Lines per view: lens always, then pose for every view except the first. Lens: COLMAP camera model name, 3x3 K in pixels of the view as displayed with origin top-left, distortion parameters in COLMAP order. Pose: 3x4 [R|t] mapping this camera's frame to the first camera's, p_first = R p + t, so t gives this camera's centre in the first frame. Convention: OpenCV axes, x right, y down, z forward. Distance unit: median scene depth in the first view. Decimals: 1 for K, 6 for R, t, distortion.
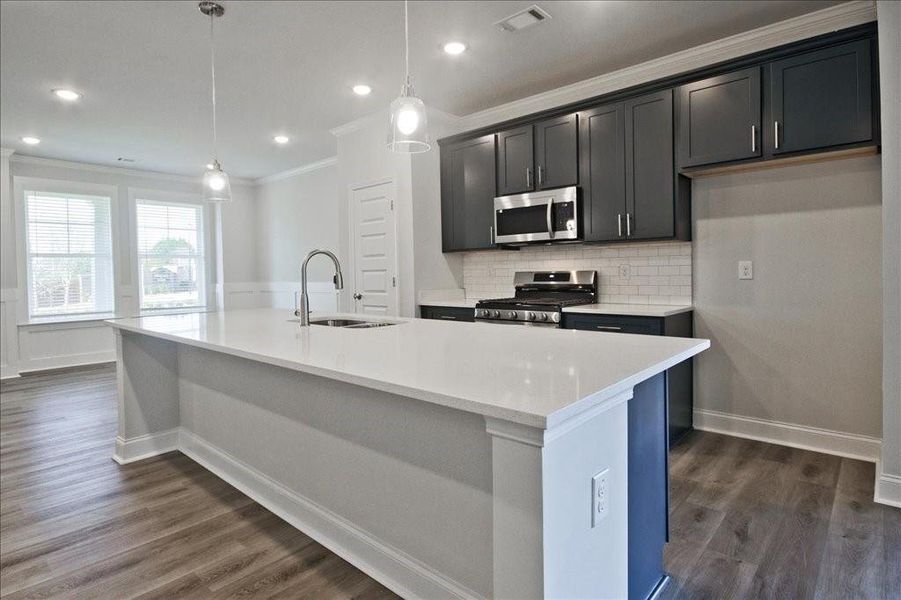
lens RADIAL K [[472.9, 0, 452.7], [0, 472.9, 283.6], [0, 0, 1]] dist [0.003176, 0.000604]
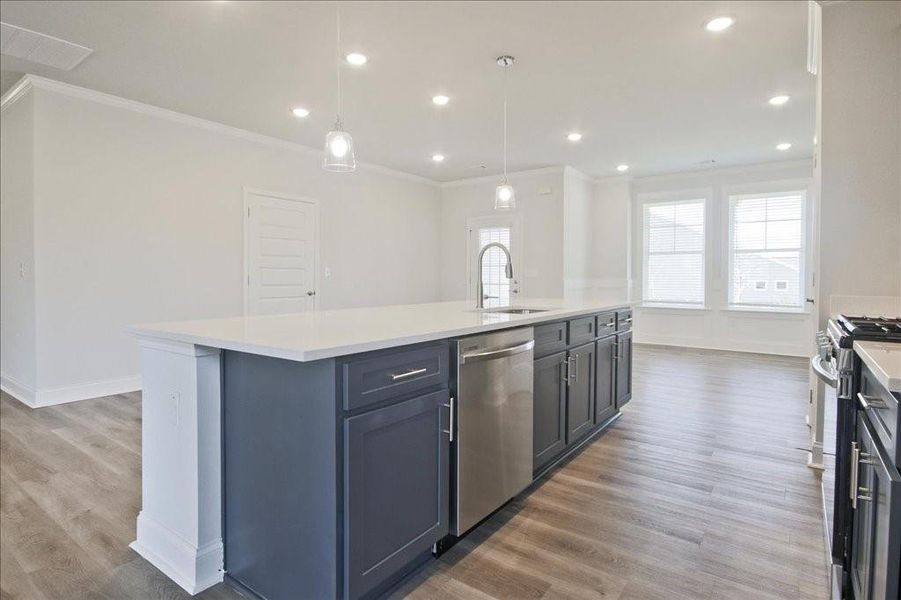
lens RADIAL K [[472.9, 0, 452.7], [0, 472.9, 283.6], [0, 0, 1]] dist [0.003176, 0.000604]
pose [[0.099265, 0.032702, -0.994524, 0.326755], [-0.027376, 0.999171, 0.030123, -0.002946], [0.994684, 0.024236, 0.100078, 0.323745]]
